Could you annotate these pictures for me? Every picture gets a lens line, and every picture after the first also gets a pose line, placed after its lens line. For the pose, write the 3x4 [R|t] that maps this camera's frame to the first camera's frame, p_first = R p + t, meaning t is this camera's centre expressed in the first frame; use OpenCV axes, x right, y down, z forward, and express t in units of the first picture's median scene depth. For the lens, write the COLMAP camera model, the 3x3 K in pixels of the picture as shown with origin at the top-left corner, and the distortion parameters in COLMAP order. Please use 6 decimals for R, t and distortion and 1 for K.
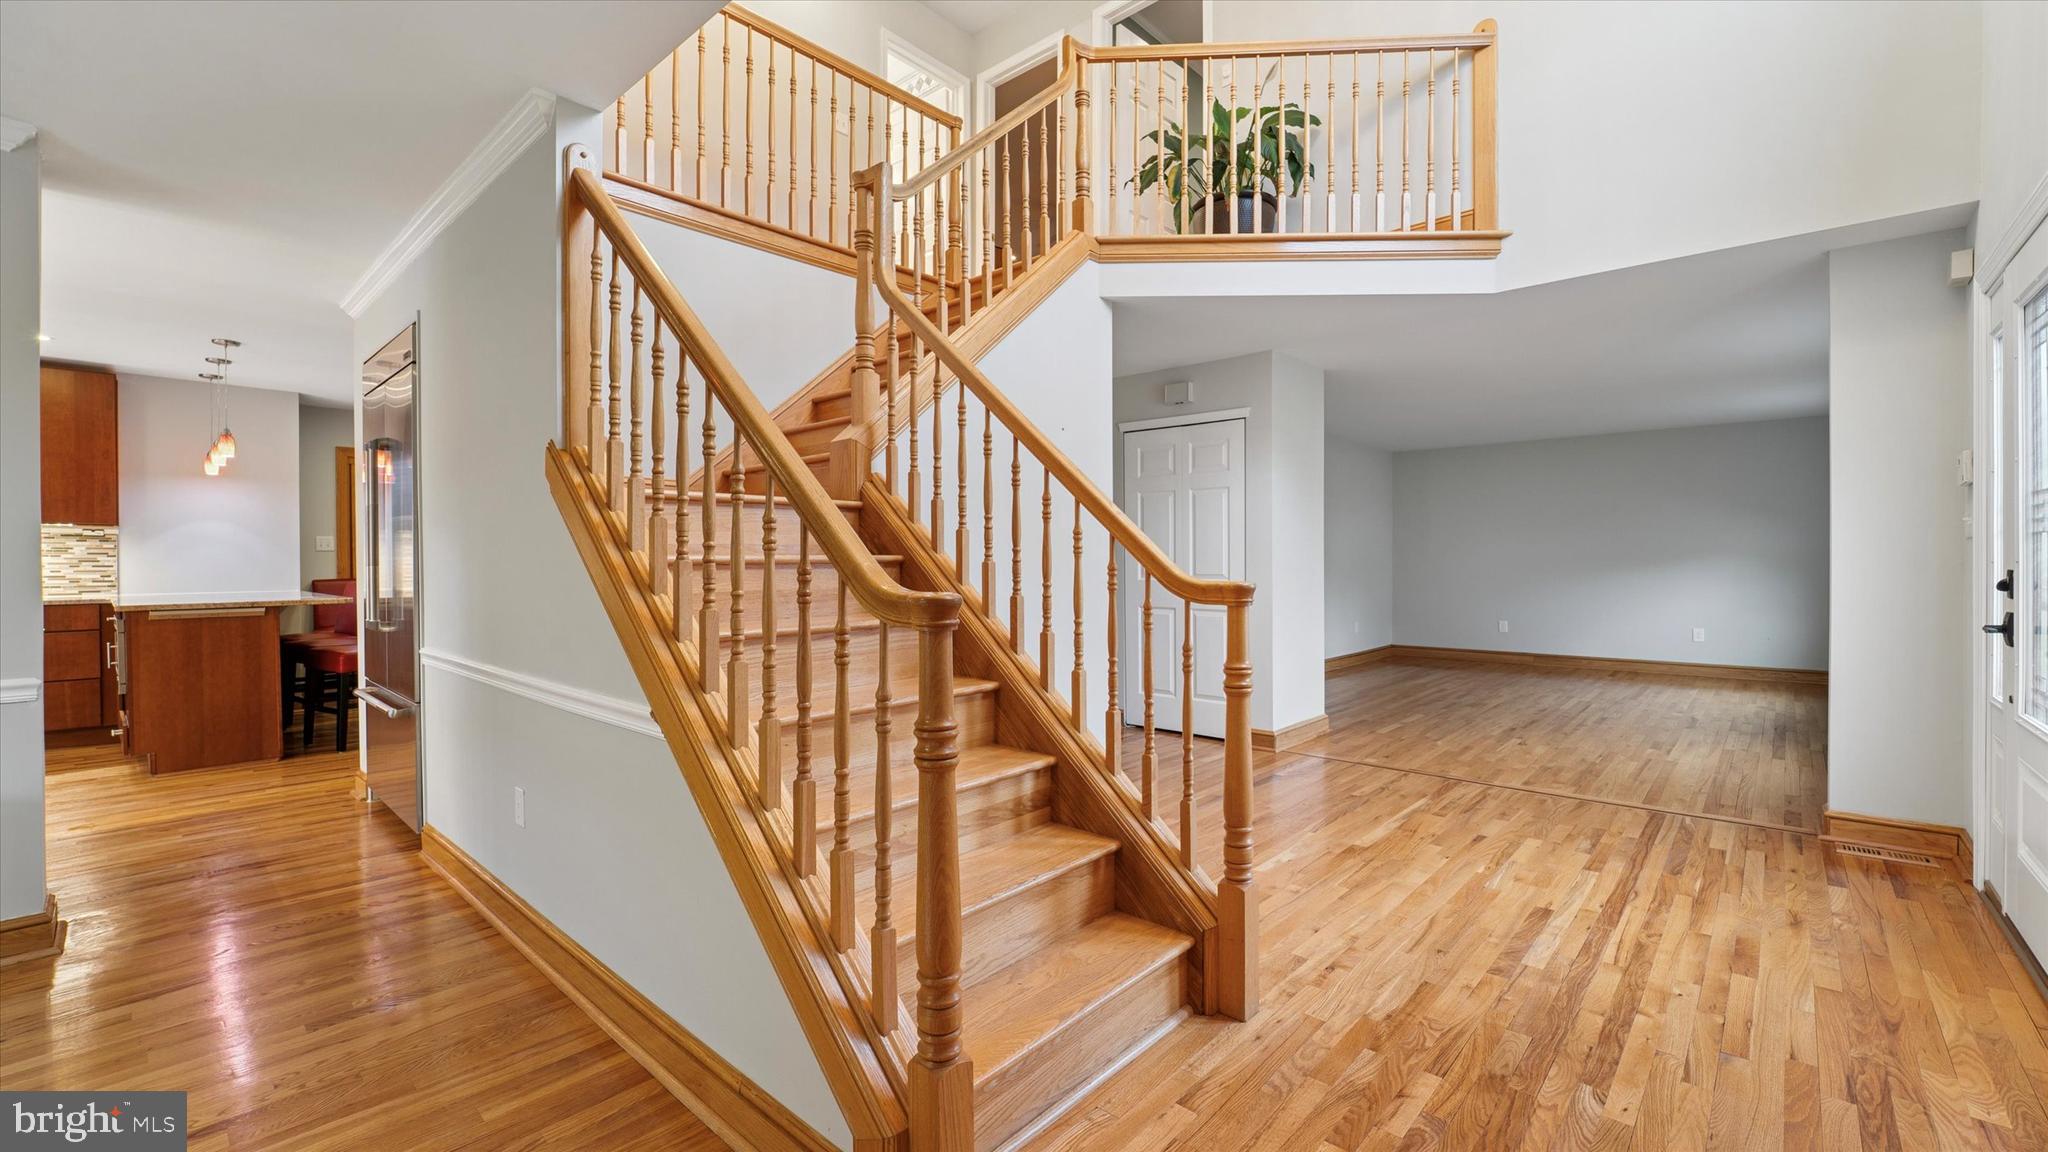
lens RADIAL K [[844.0, 0, 1039.0], [0, 844.0, 563.4], [0, 0, 1]] dist [-0.014431, 0.000066]
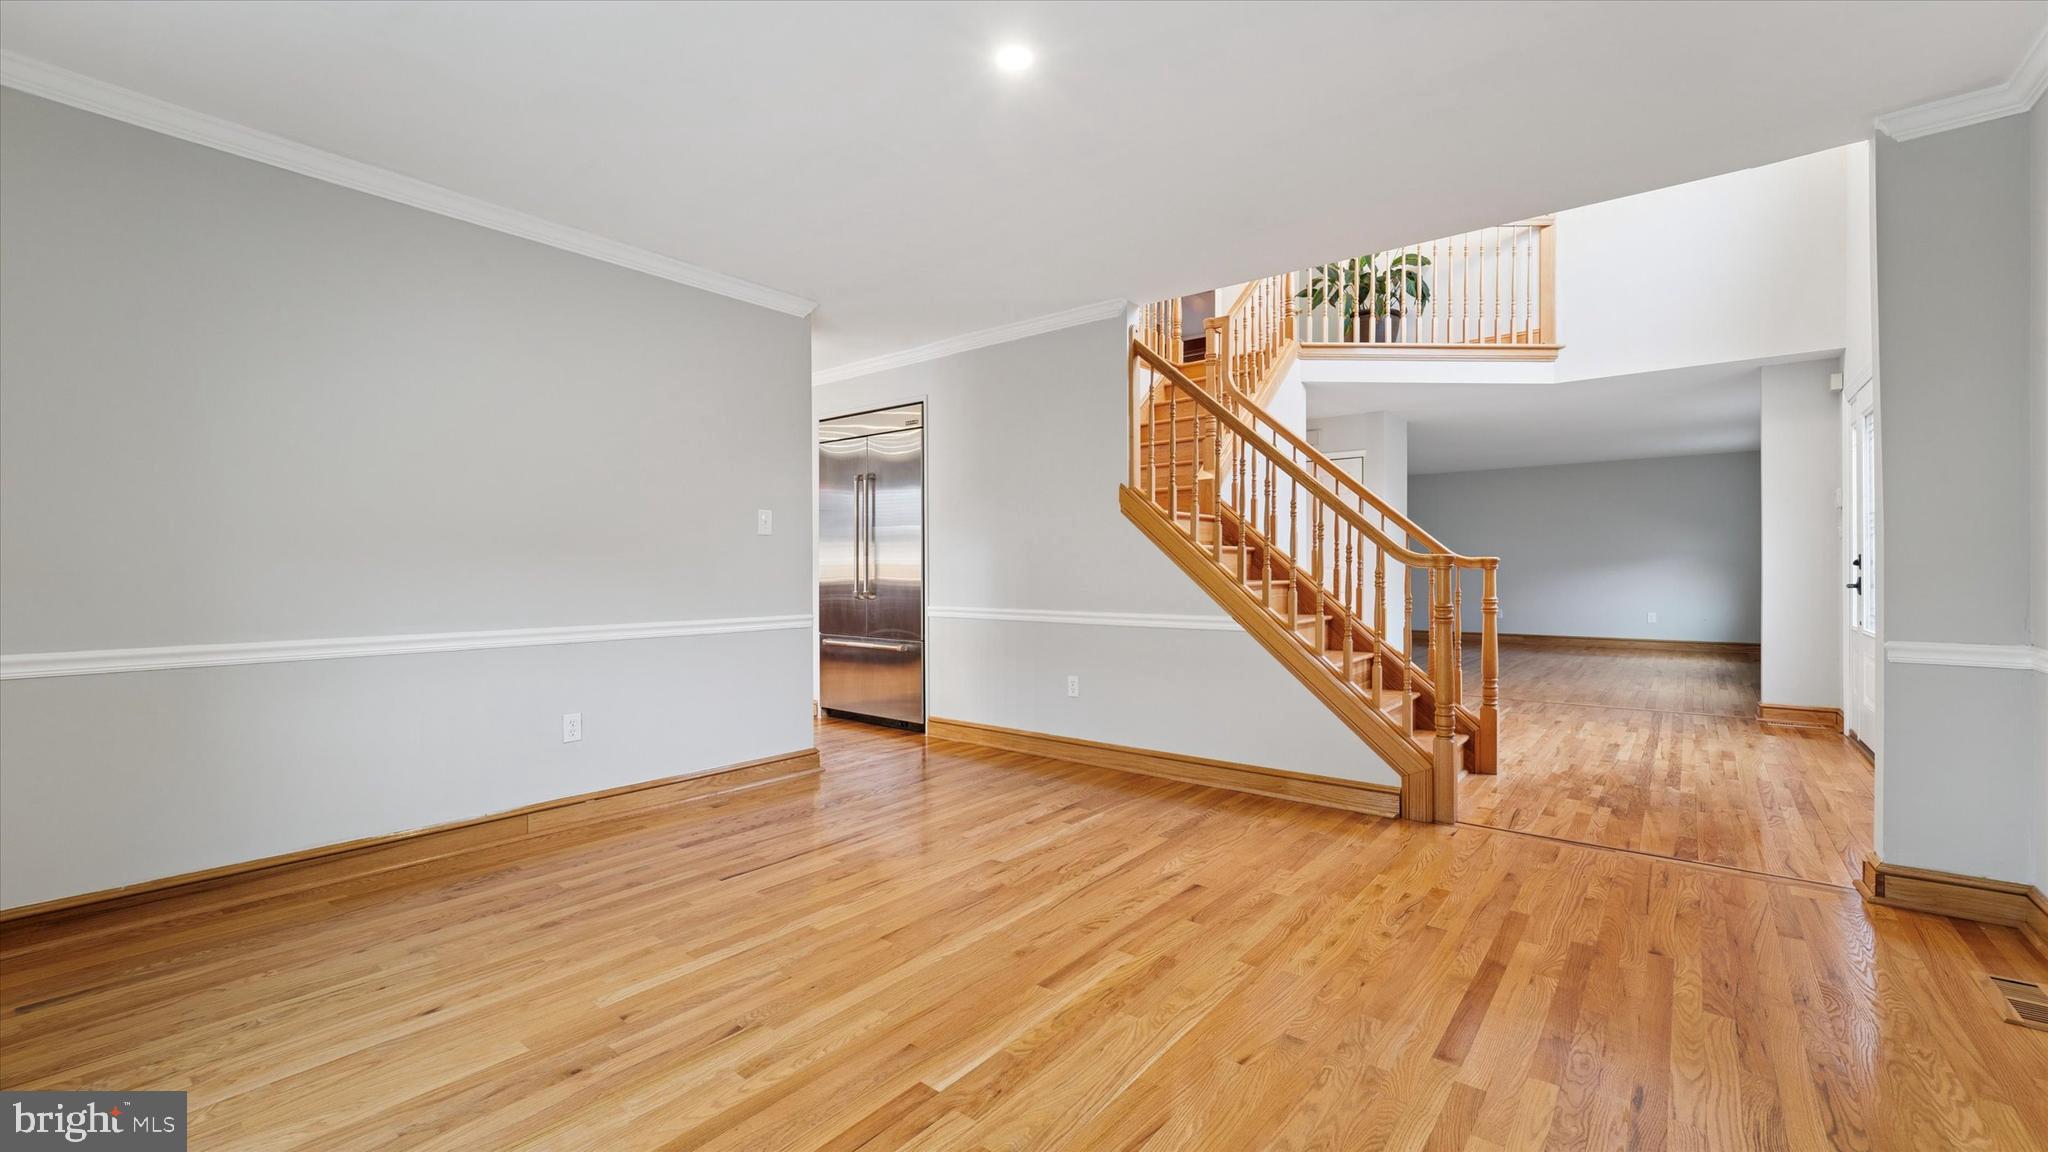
lens RADIAL K [[844.0, 0, 1004.1], [0, 844.0, 571.4], [0, 0, 1]] dist [-0.014431, 0.000066]
pose [[0.999052, 0.000101, 0.043539, -0.662576], [0.000054, 0.999994, -0.003570, 0.041053], [-0.043539, 0.003569, 0.999045, -0.623948]]
